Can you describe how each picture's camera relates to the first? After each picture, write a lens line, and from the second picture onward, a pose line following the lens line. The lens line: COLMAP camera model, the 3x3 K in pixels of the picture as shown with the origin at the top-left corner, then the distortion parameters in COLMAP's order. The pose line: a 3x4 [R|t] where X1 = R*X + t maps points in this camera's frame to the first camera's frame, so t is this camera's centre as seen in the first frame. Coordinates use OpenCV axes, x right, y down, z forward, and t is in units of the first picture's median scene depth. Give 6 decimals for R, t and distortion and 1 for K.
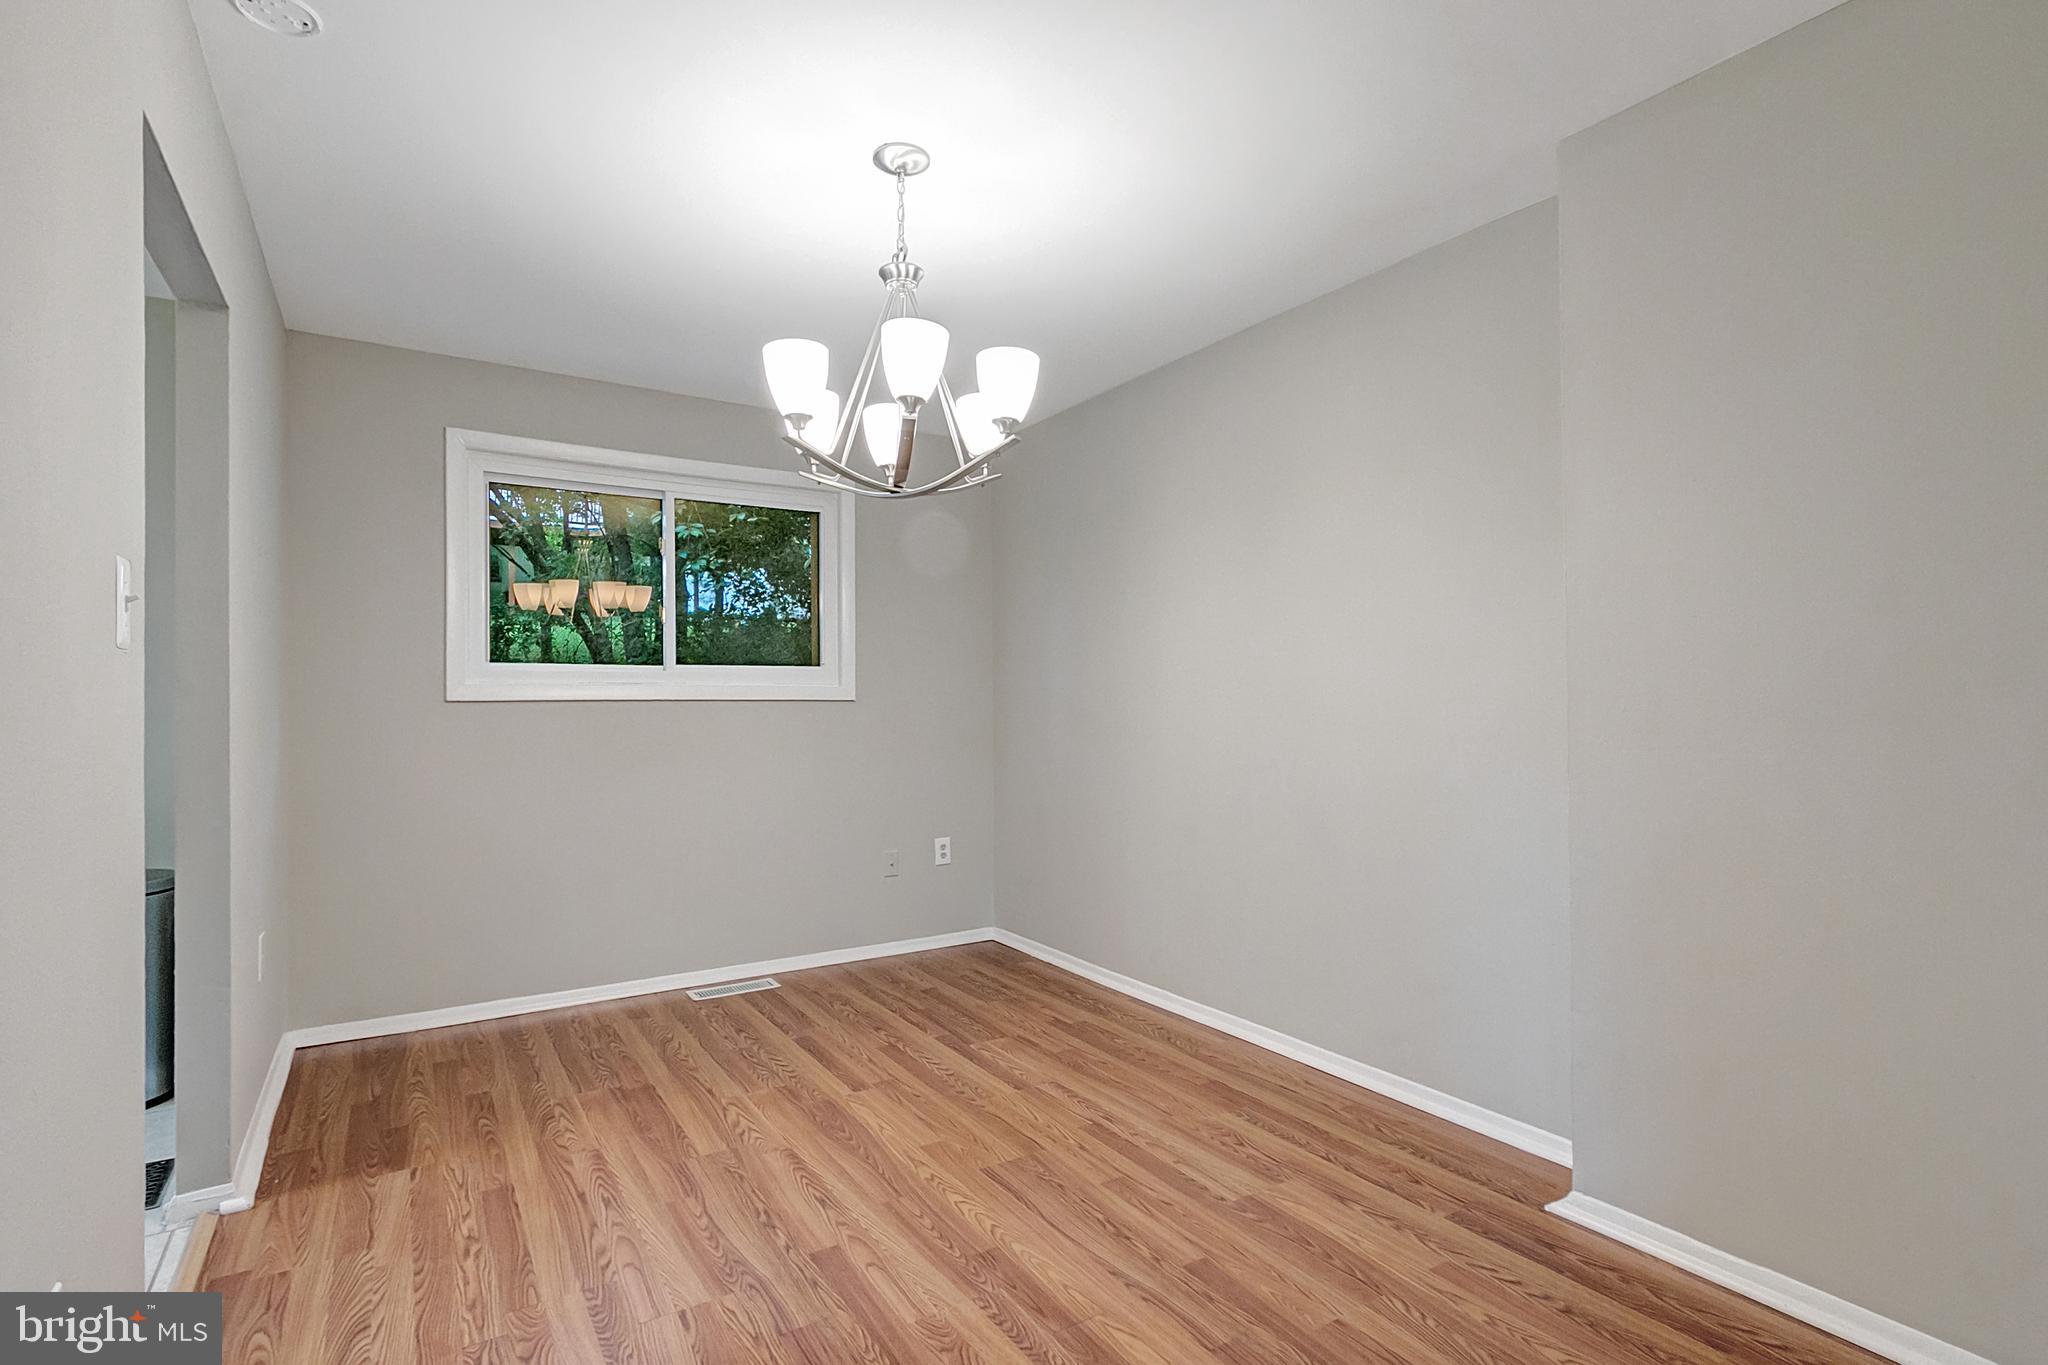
lens RADIAL K [[966.0, 0, 1034.8], [0, 966.0, 712.8], [0, 0, 1]] dist [-0.001426, -0.001504]
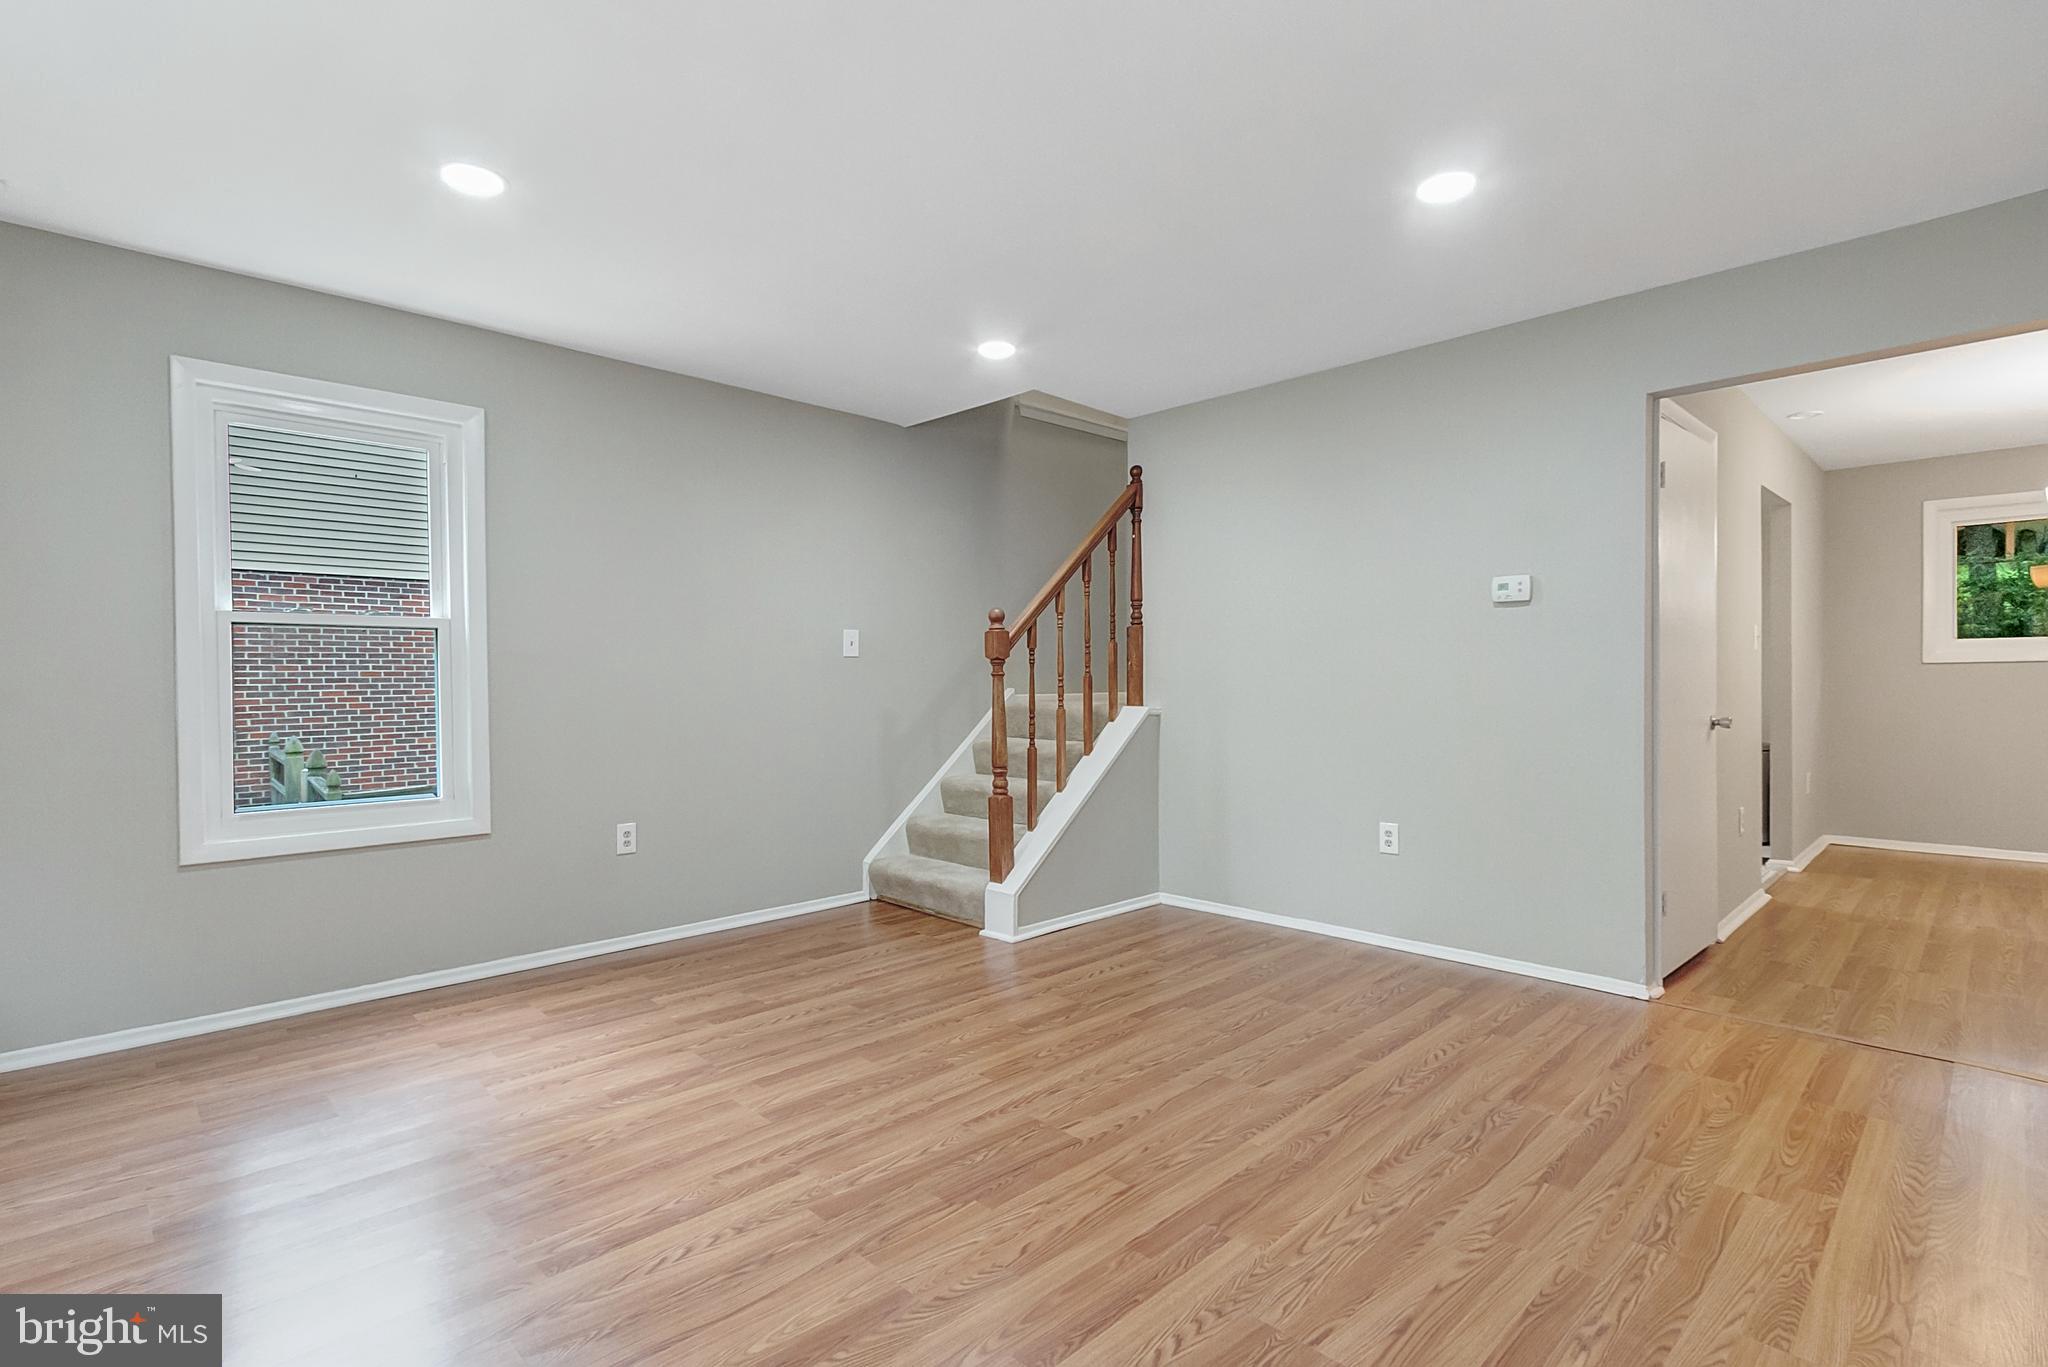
lens RADIAL K [[966.0, 0, 1017.5], [0, 966.0, 681.9], [0, 0, 1]] dist [-0.001426, -0.001504]
pose [[0.182503, 0.003455, -0.983199, 1.176583], [0.002646, 0.999988, 0.004005, 0.009592], [0.983202, -0.003332, 0.182492, -1.337454]]
